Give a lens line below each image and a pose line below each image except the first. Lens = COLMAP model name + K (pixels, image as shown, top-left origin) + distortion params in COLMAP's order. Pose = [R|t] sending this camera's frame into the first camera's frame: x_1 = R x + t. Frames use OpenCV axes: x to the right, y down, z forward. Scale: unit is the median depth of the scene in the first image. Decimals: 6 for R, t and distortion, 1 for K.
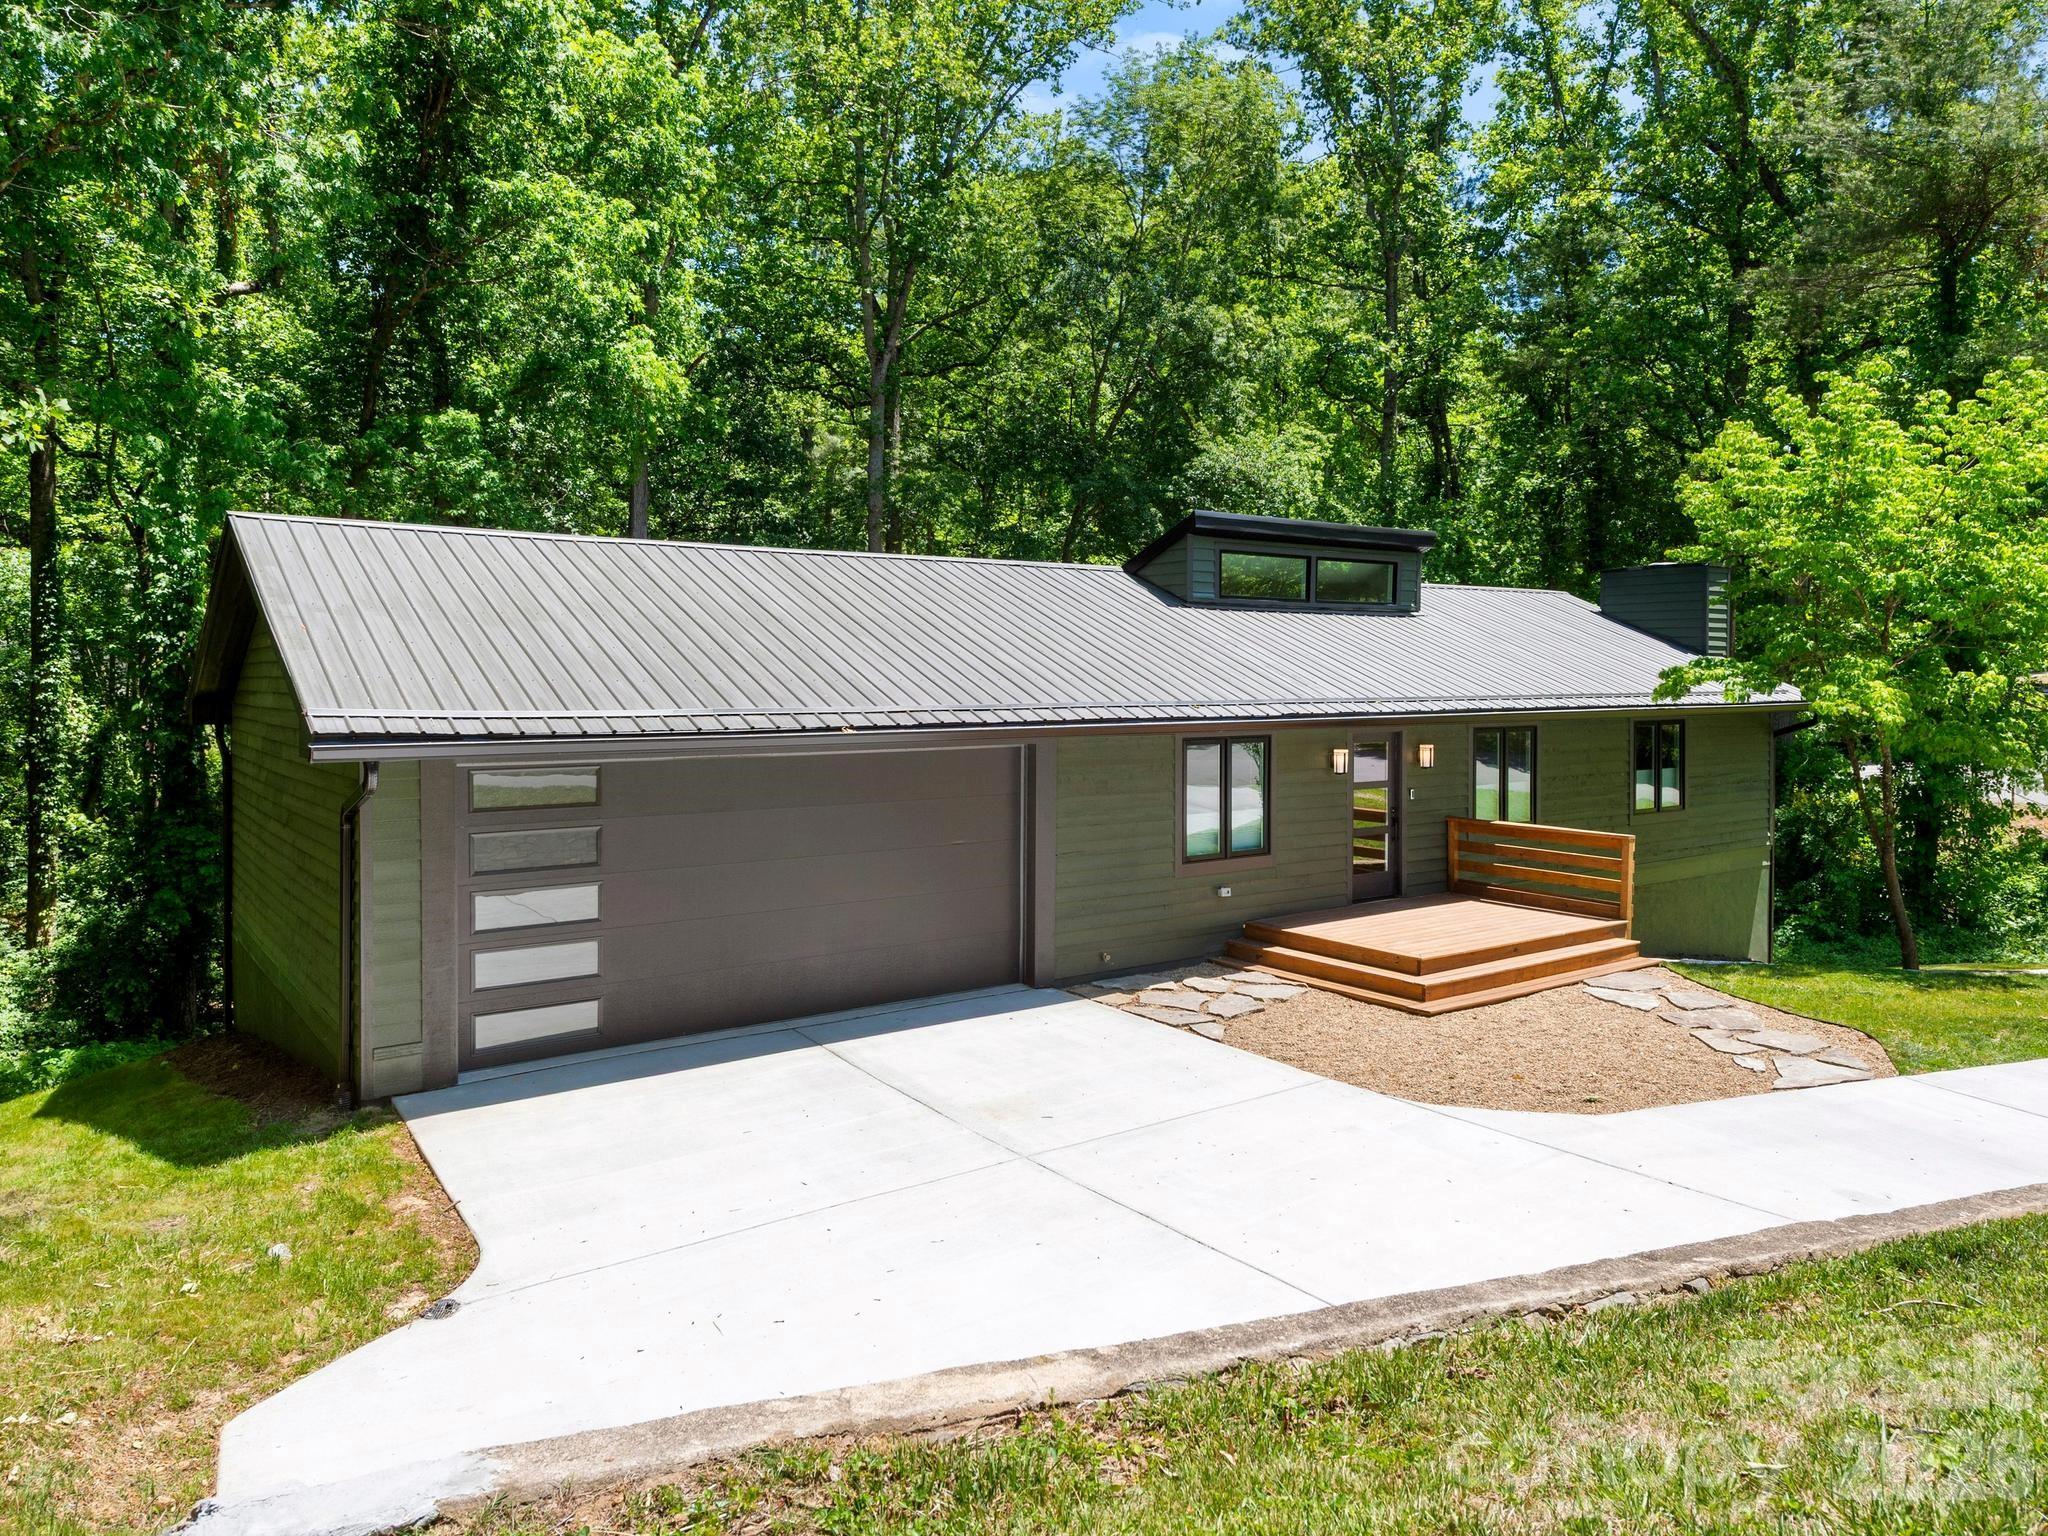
lens RADIAL K [[1385.4, 0, 1024.0], [0, 1385.4, 768.0], [0, 0, 1]] dist [0.025033, -0.002433]
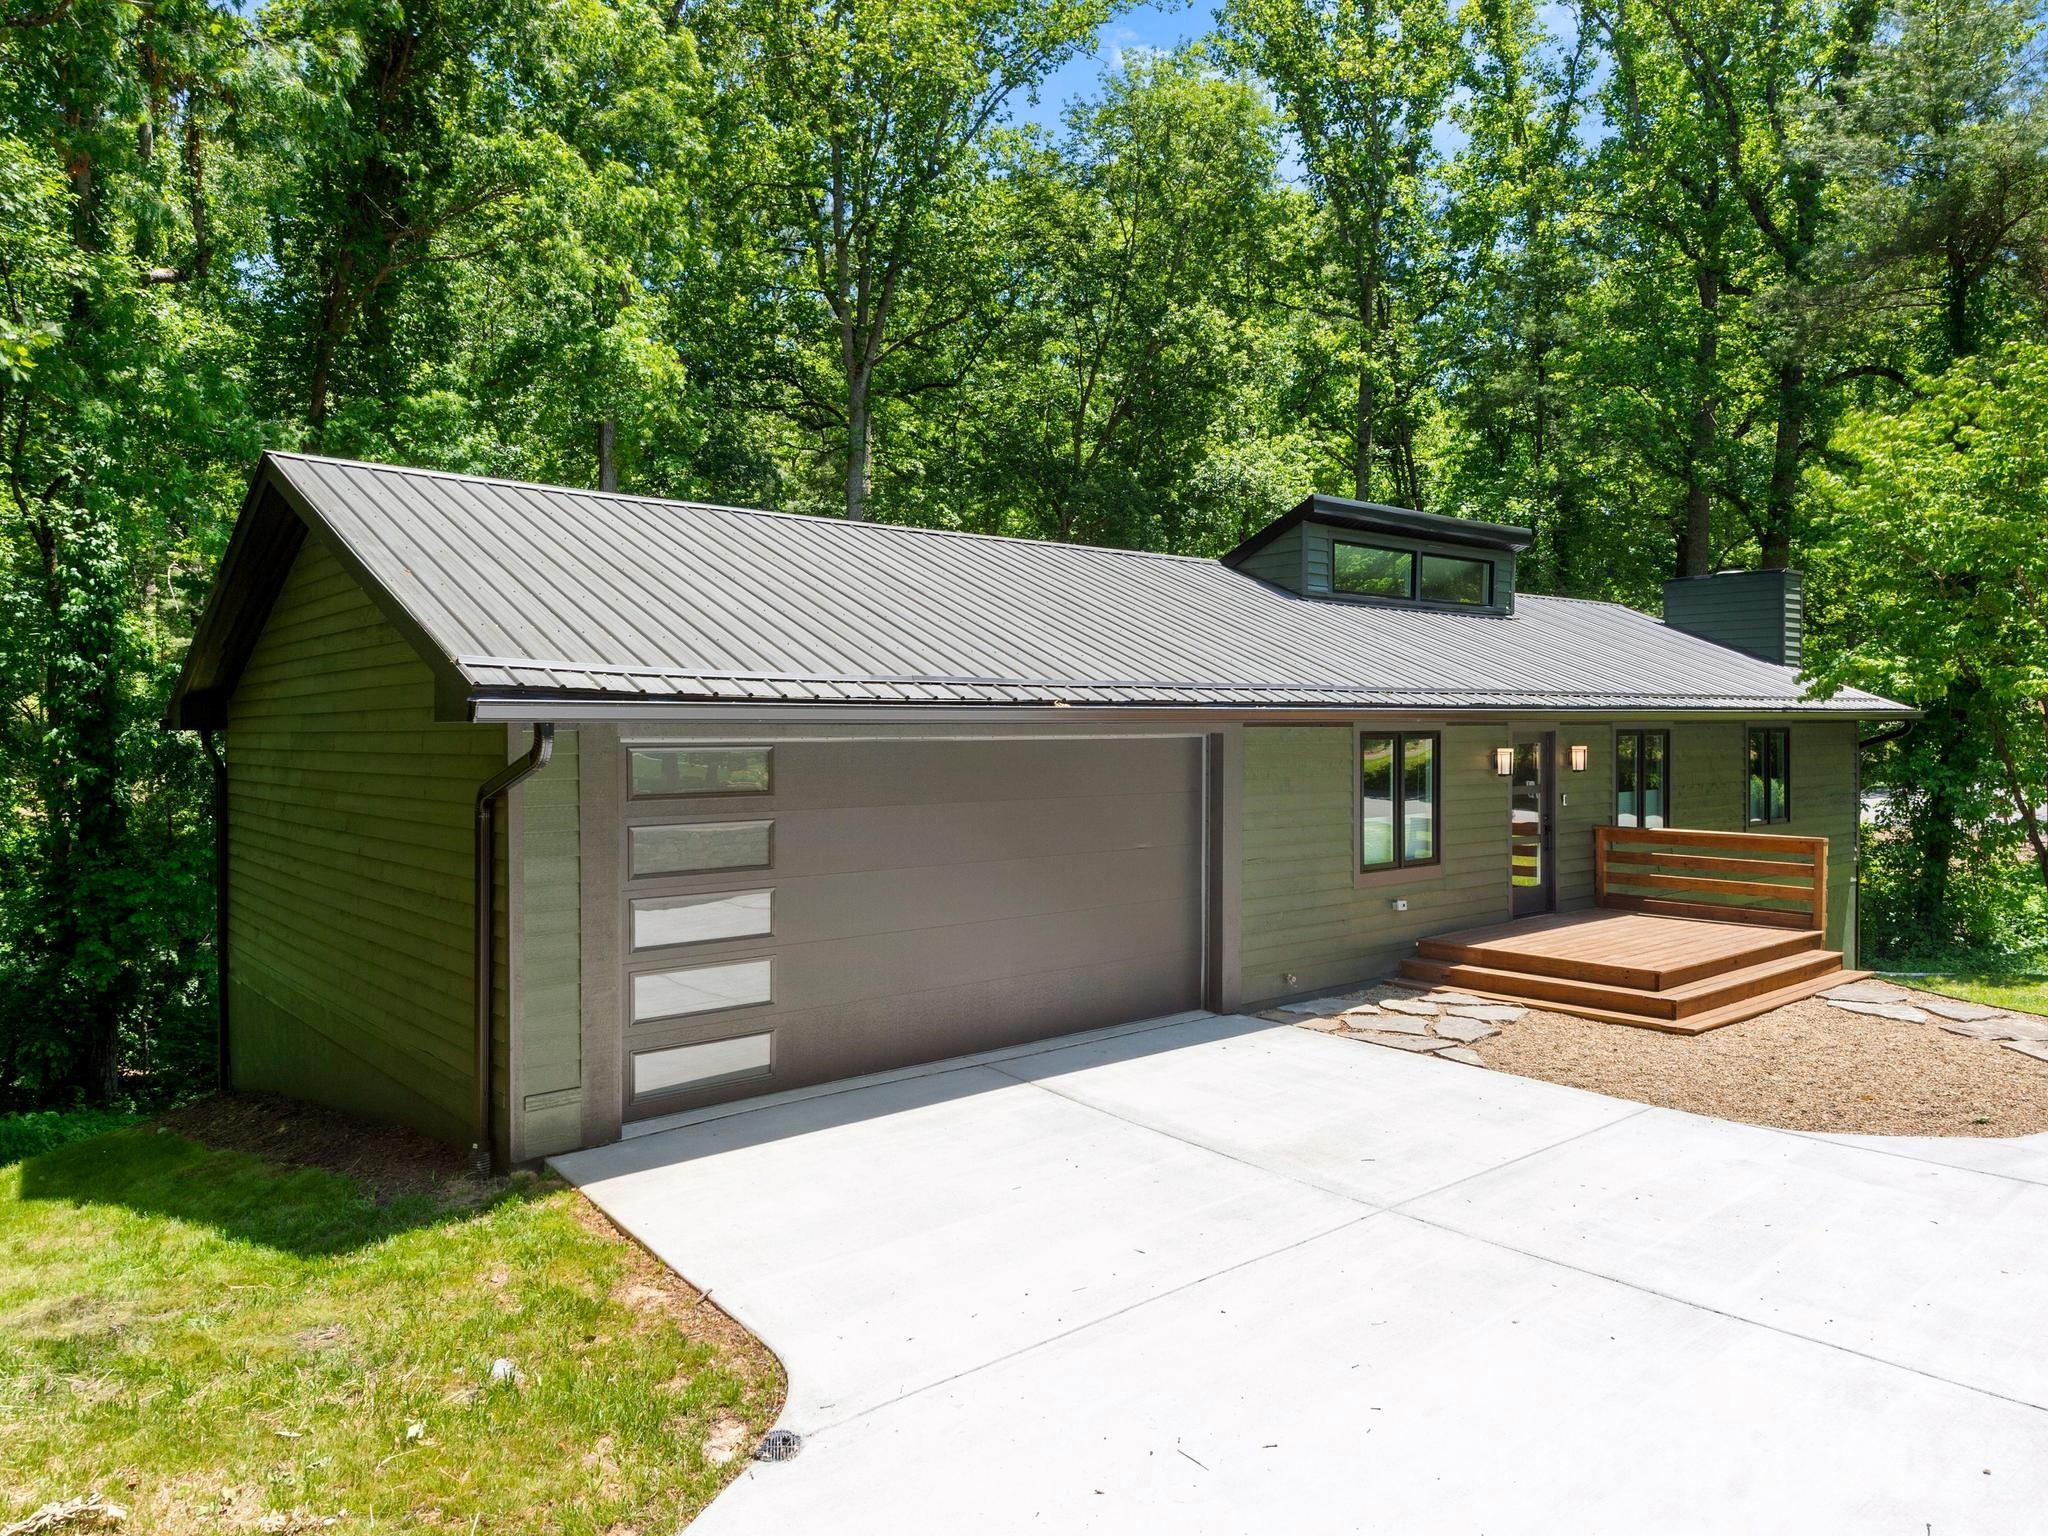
lens RADIAL K [[1371.9, 0, 1023.8], [0, 1371.9, 805.5], [0, 0, 1]] dist [0.026482, -0.000367]
pose [[0.996578, -0.008632, 0.082210, -0.185527], [0.009645, 0.999882, -0.011935, 0.036826], [-0.082097, 0.012687, 0.996544, 0.149659]]
